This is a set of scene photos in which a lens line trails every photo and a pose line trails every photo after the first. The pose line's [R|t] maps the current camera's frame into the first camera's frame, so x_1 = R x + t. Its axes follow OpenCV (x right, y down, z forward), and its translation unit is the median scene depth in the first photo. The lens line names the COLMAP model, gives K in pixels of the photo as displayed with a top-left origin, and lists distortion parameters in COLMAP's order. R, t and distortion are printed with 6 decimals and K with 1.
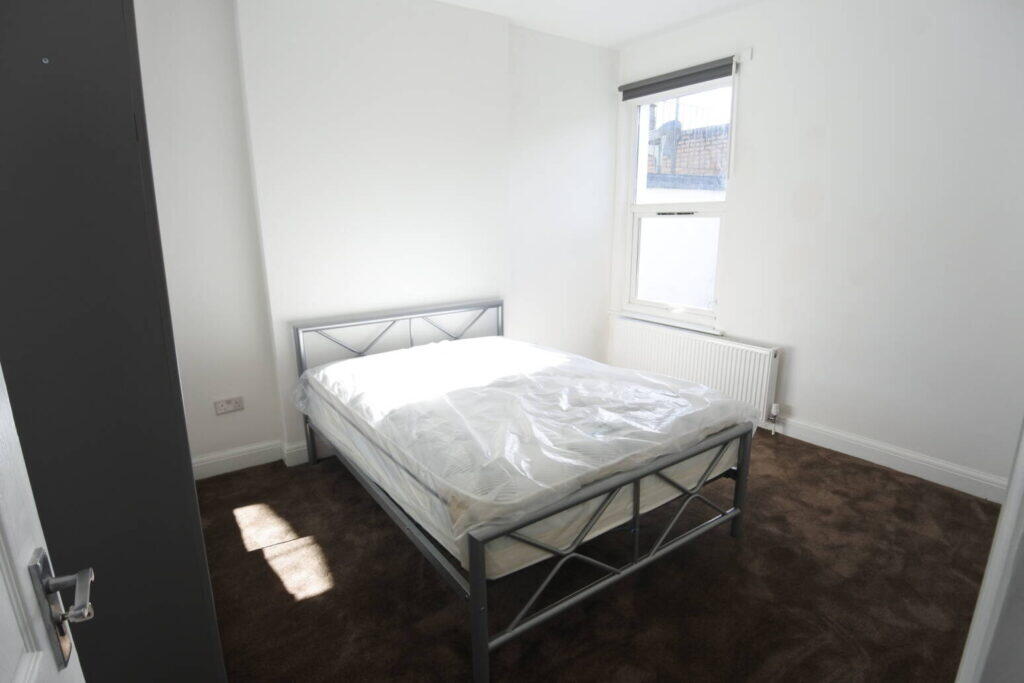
lens RADIAL K [[526.6, 0, 512.0], [0, 526.6, 341.5], [0, 0, 1]] dist [-0.000487, -0.000036]
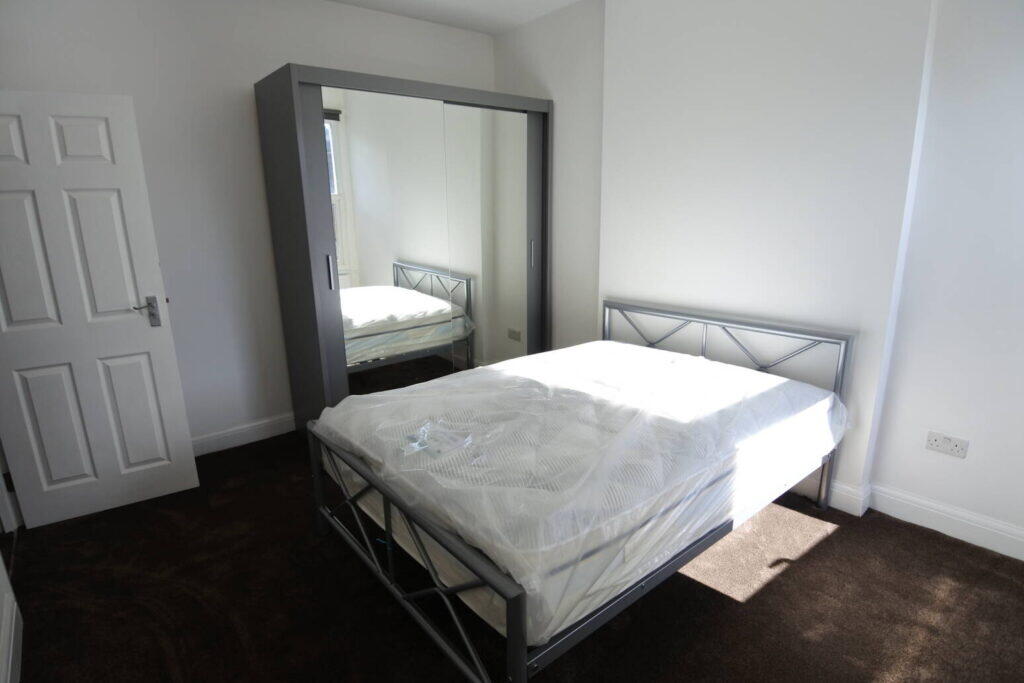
lens RADIAL K [[541.5, 0, 512.0], [0, 541.5, 341.5], [0, 0, 1]] dist [0.000377, 0.000047]
pose [[0.070840, 0.242529, -0.967554, 0.639889], [-0.211570, 0.951575, 0.223034, -0.145299], [0.974792, 0.188906, 0.118722, 0.604617]]
